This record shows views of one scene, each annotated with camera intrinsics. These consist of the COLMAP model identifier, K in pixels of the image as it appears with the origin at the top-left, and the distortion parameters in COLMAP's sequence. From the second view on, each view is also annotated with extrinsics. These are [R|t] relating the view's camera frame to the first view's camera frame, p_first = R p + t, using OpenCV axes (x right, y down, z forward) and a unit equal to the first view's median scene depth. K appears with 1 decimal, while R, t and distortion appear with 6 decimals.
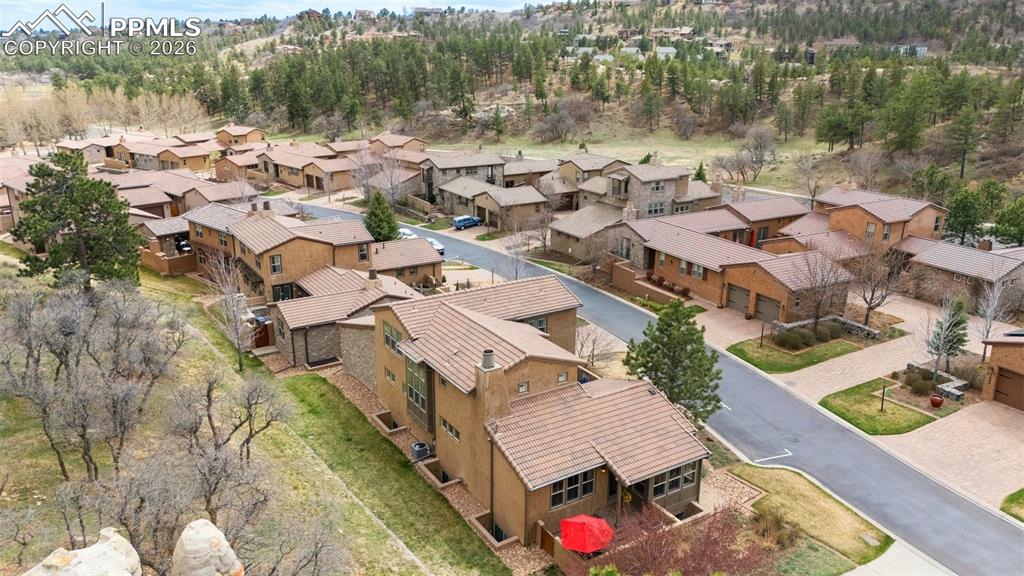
lens RADIAL K [[747.0, 0, 512.0], [0, 747.0, 288.0], [0, 0, 1]] dist [0.093039, -0.077071]
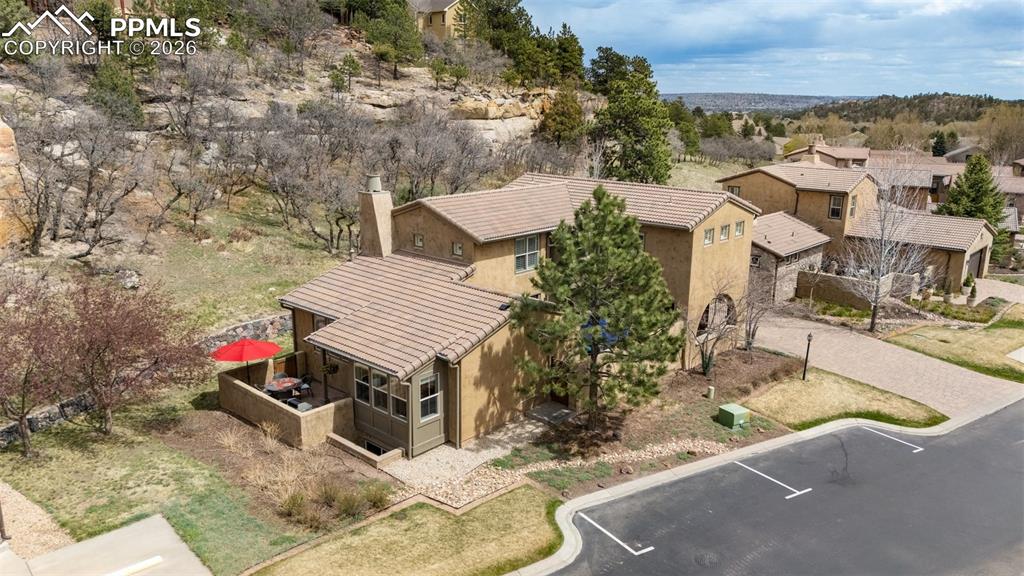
lens RADIAL K [[747.0, 0, 512.0], [0, 747.0, 288.0], [0, 0, 1]] dist [0.093039, -0.077071]
pose [[0.266472, 0.238390, -0.933897, 0.478826], [-0.304347, 0.940169, 0.153151, 0.013570], [0.914530, 0.243419, 0.323082, 0.483005]]
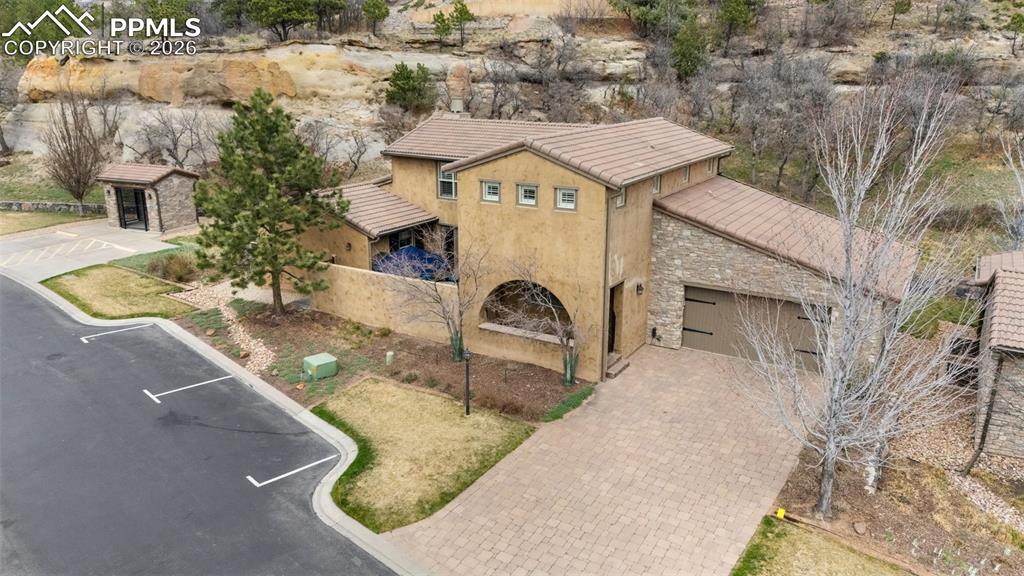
lens RADIAL K [[747.0, 0, 512.0], [0, 747.0, 288.0], [0, 0, 1]] dist [0.093039, -0.077071]
pose [[-0.890697, 0.116160, -0.439506, 0.223249], [-0.146294, 0.842131, 0.519050, -0.123221], [0.430415, 0.526614, -0.733090, 1.011966]]
